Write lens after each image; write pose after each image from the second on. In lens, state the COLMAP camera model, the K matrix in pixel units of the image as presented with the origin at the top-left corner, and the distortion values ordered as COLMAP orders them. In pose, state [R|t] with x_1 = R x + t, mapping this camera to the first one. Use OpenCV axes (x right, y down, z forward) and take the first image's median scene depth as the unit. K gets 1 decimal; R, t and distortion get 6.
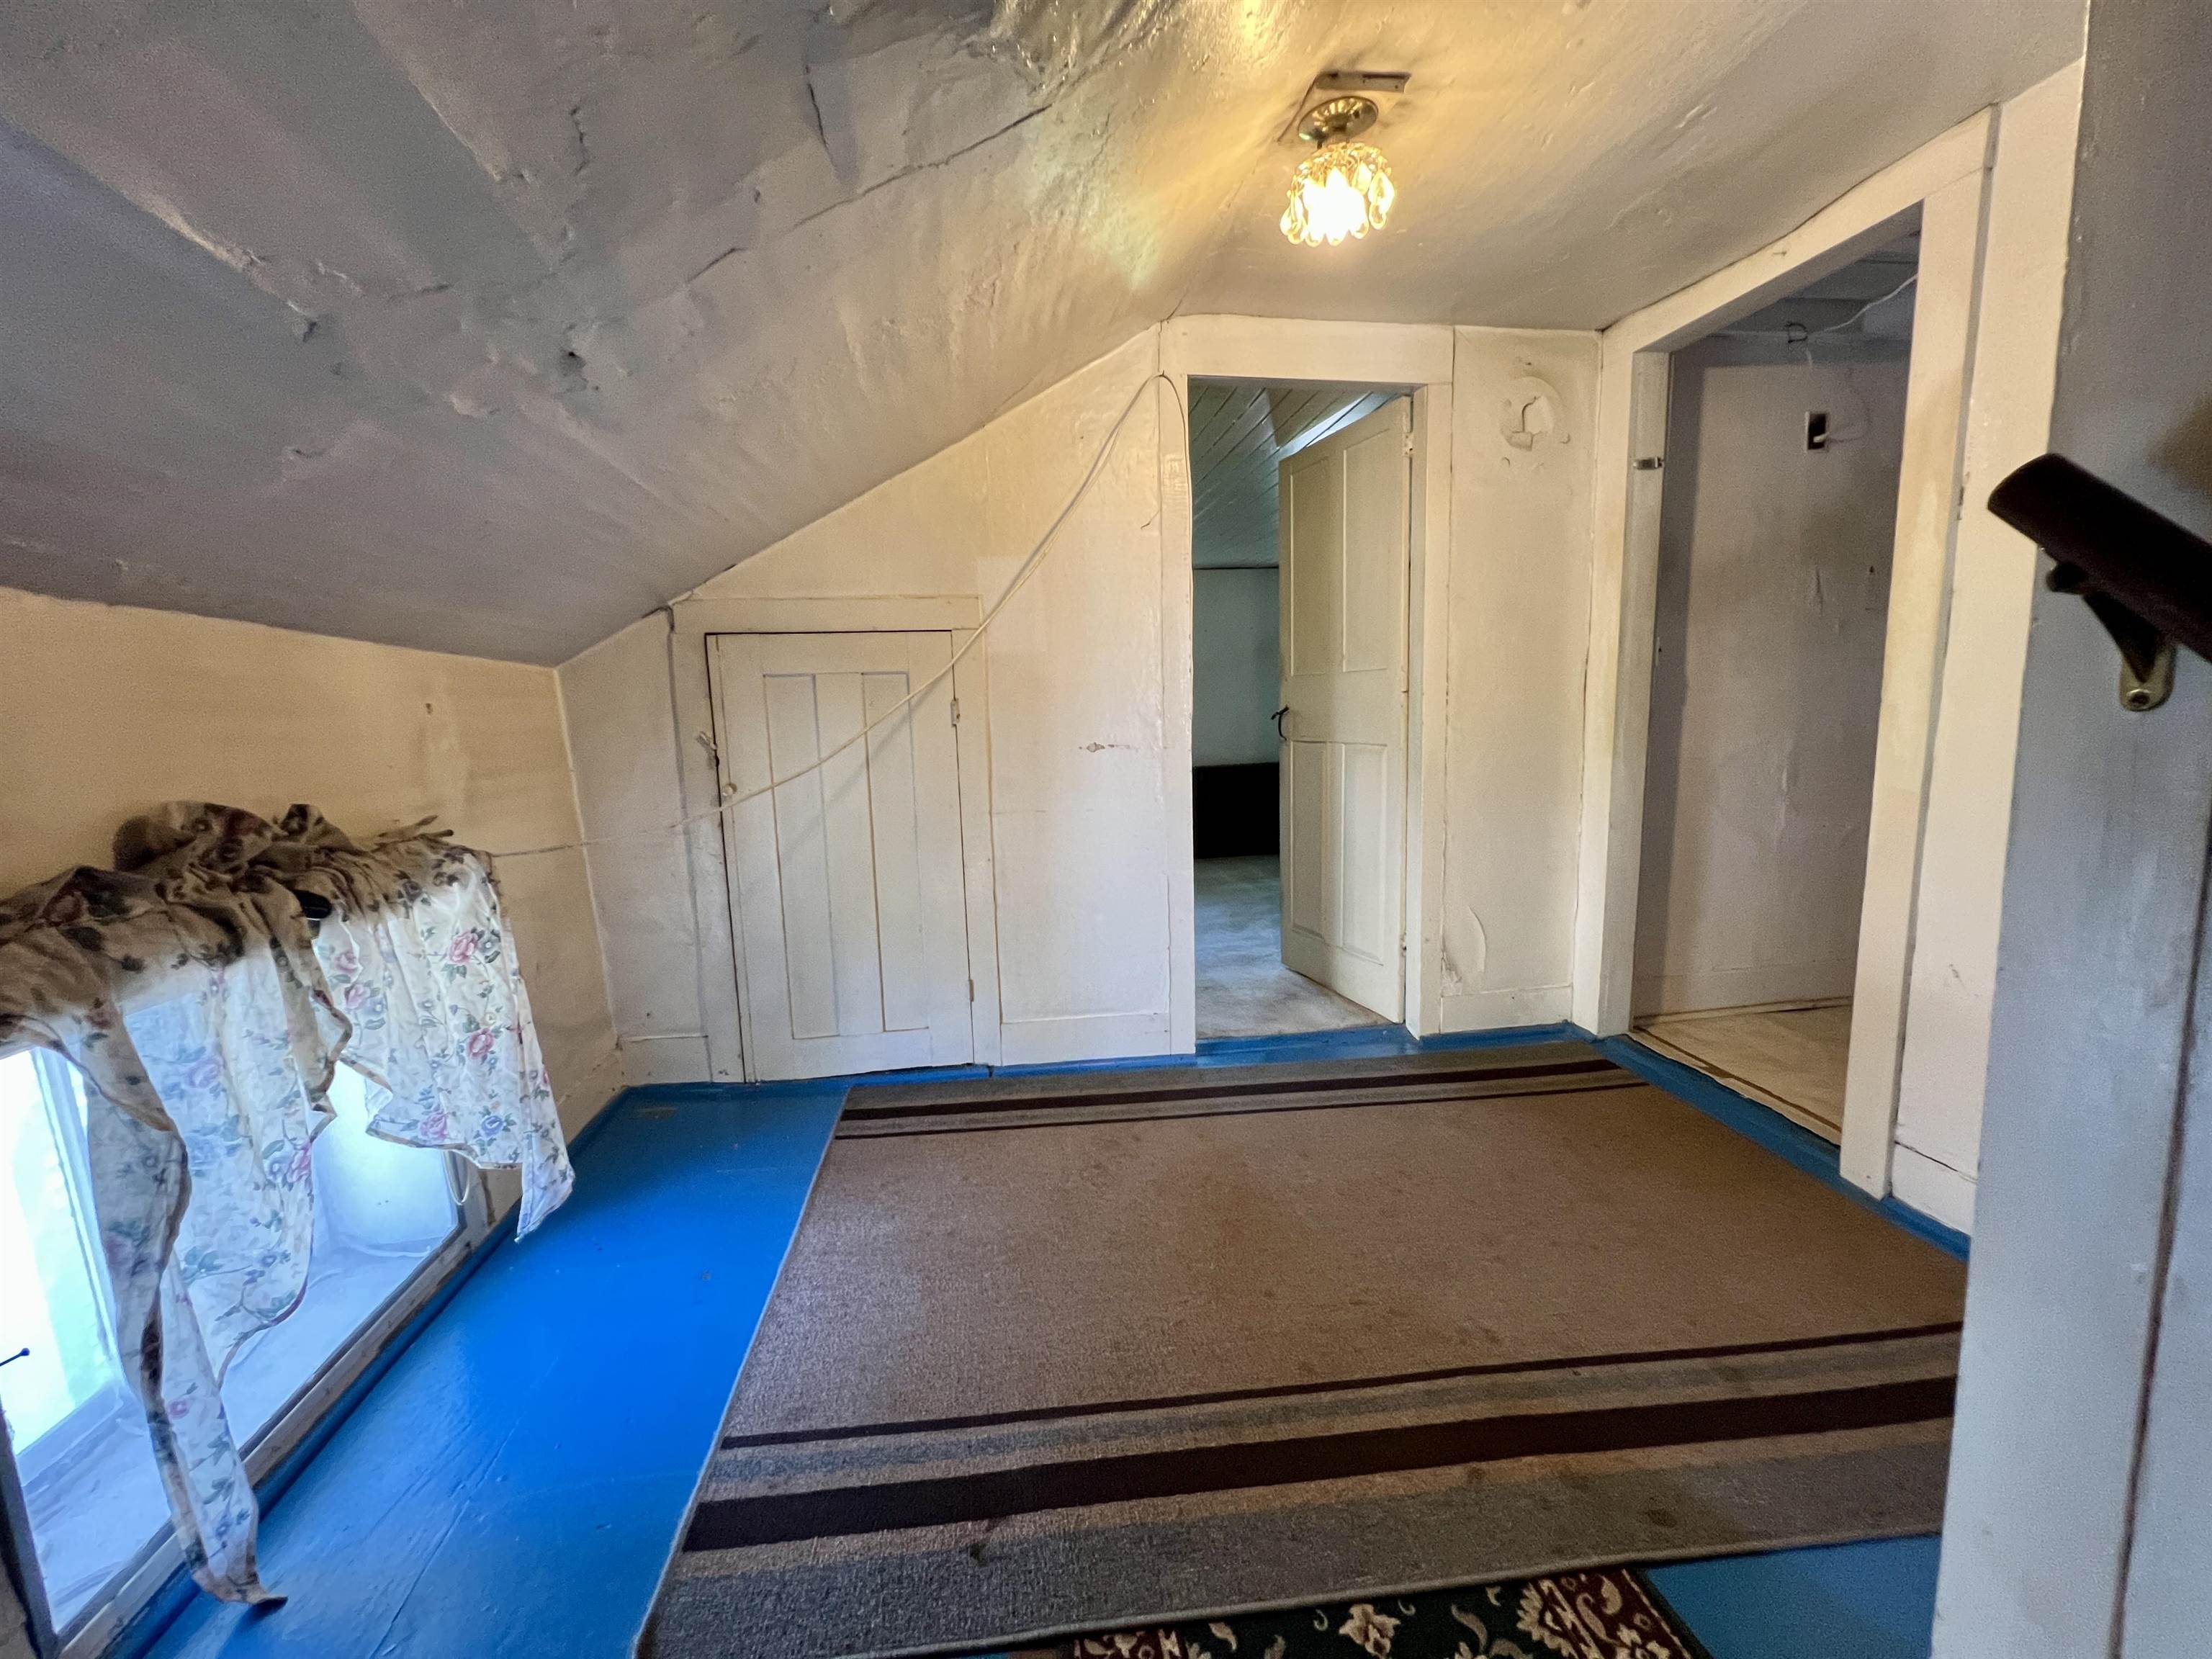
lens RADIAL K [[884.1, 0, 1111.2], [0, 884.1, 834.5], [0, 0, 1]] dist [-0.001206, 0.000694]
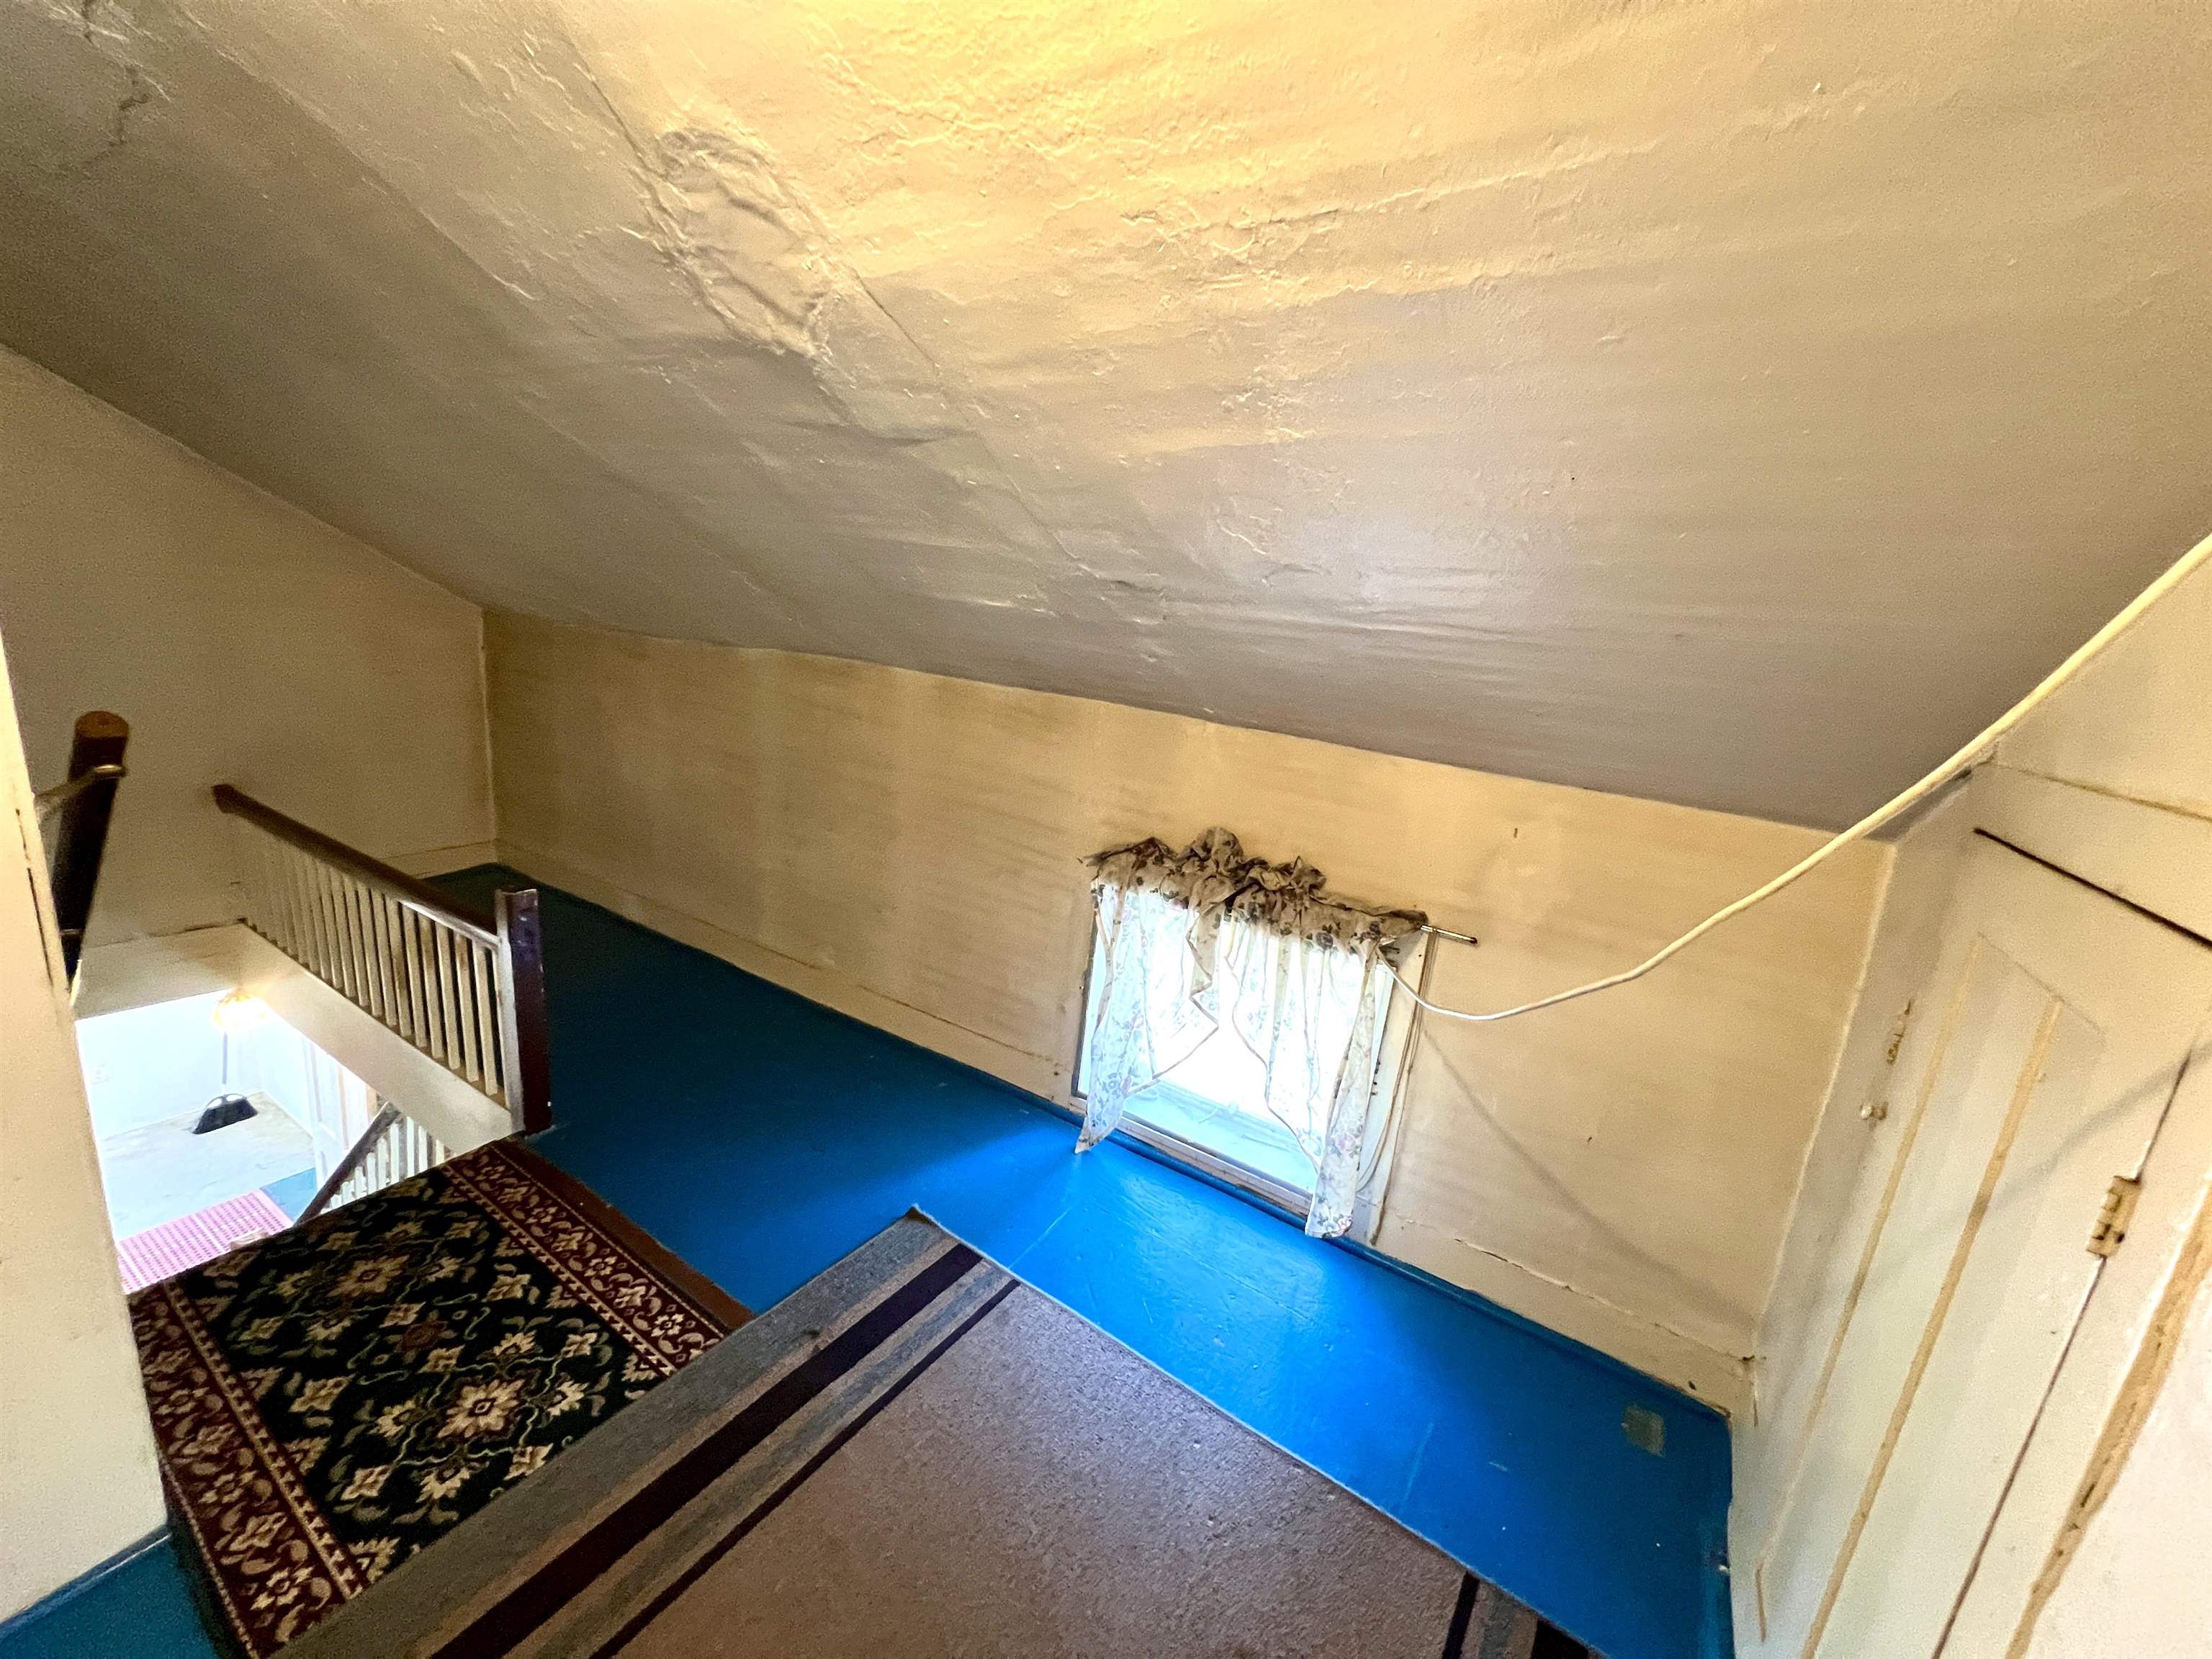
lens RADIAL K [[884.1, 0, 1108.3], [0, 884.1, 832.1], [0, 0, 1]] dist [-0.001206, 0.000694]
pose [[-0.667529, 0.134399, -0.732354, 0.464732], [-0.189470, 0.920537, 0.341633, -0.568373], [0.720074, 0.366809, -0.589020, 1.737069]]
